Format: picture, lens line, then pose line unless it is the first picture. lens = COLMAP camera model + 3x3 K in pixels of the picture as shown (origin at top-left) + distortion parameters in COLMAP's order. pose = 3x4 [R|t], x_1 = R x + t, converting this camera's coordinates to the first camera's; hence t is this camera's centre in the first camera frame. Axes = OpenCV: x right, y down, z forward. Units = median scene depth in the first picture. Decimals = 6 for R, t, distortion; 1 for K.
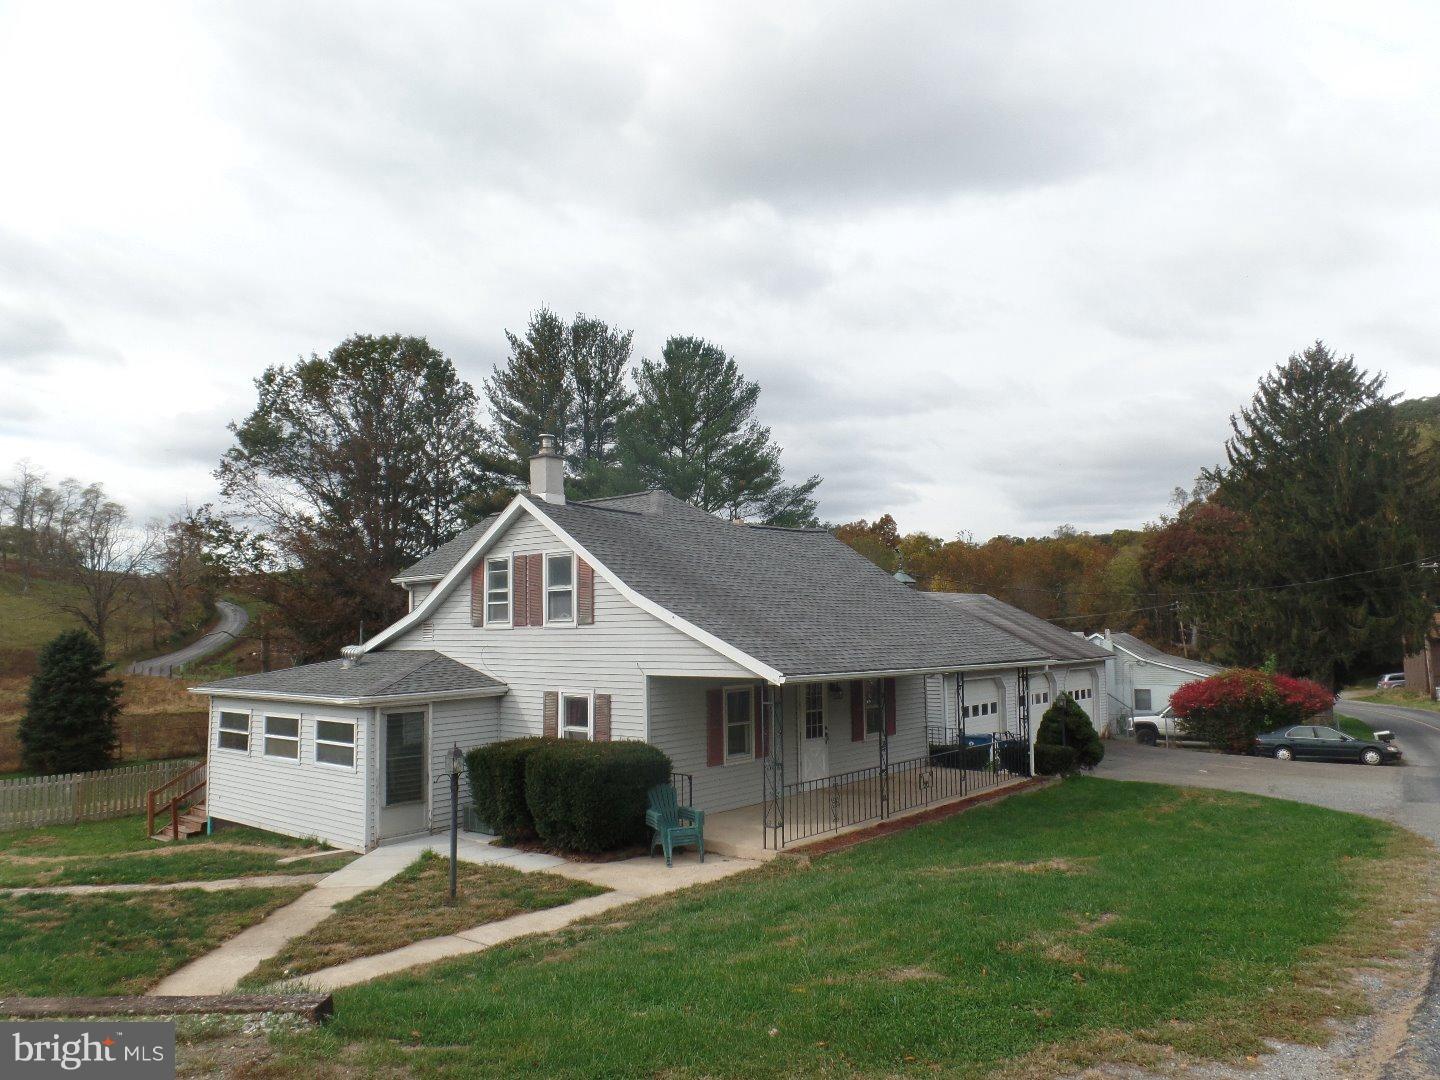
lens RADIAL K [[989.5, 0, 717.3], [0, 989.5, 546.1], [0, 0, 1]] dist [0.013324, 0.005484]
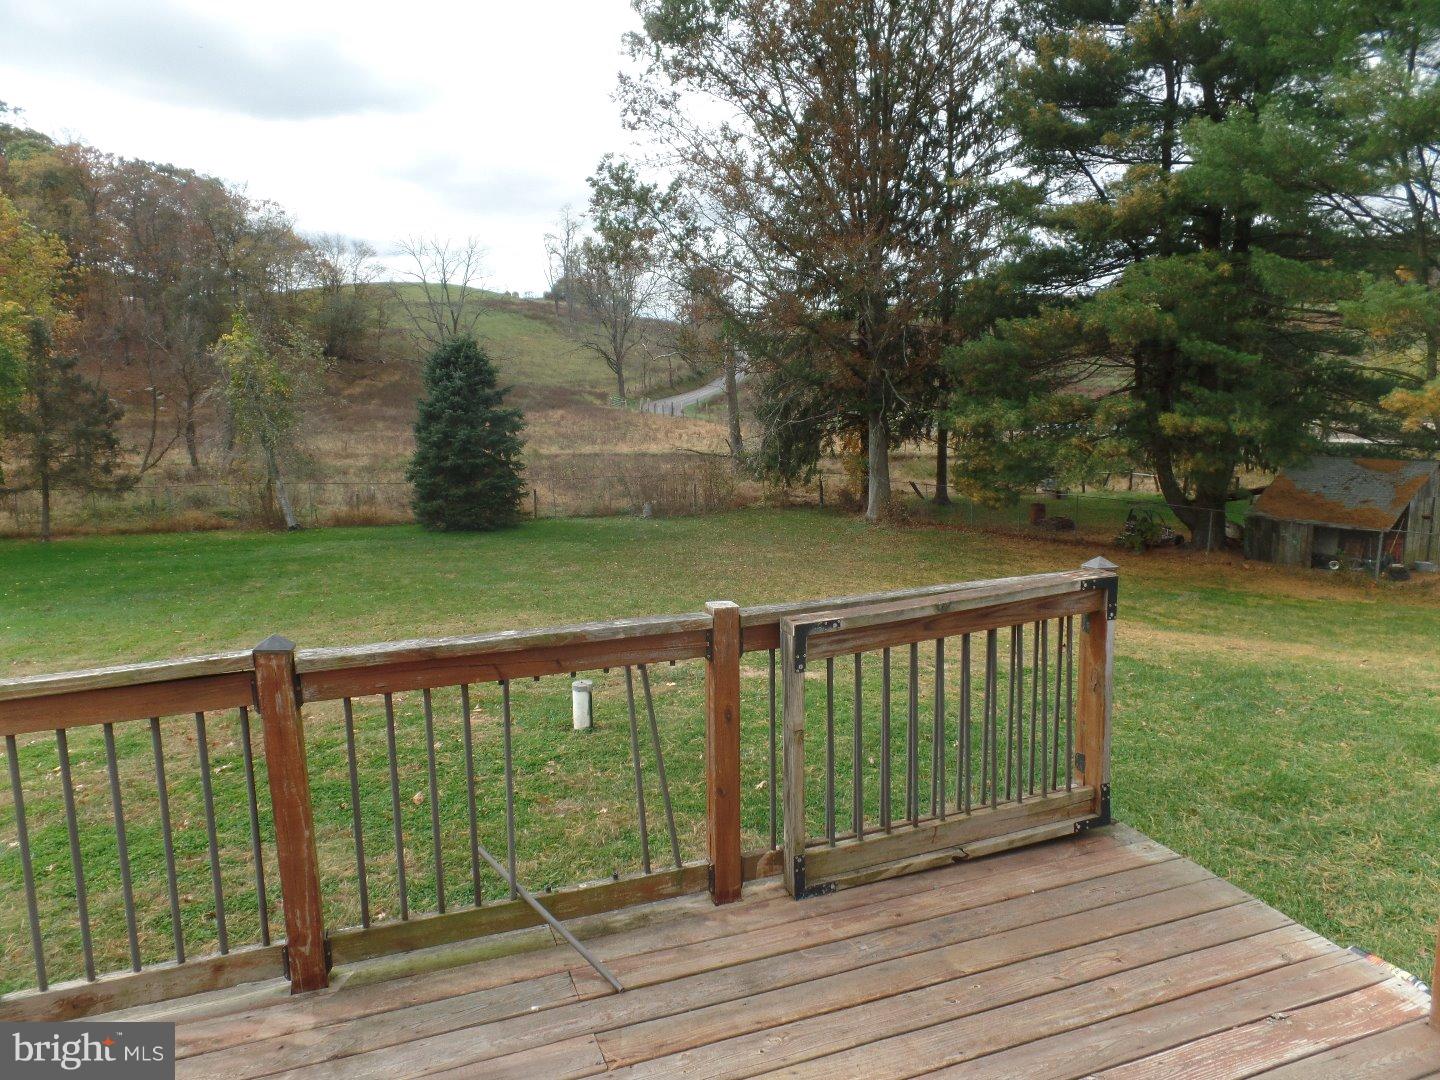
lens RADIAL K [[989.5, 0, 717.3], [0, 989.5, 546.1], [0, 0, 1]] dist [0.013324, 0.005484]
pose [[0.877958, 0.080339, -0.471949, -0.113710], [0.040079, 0.970024, 0.239682, 0.060228], [0.477058, -0.229346, 0.848420, 0.403044]]
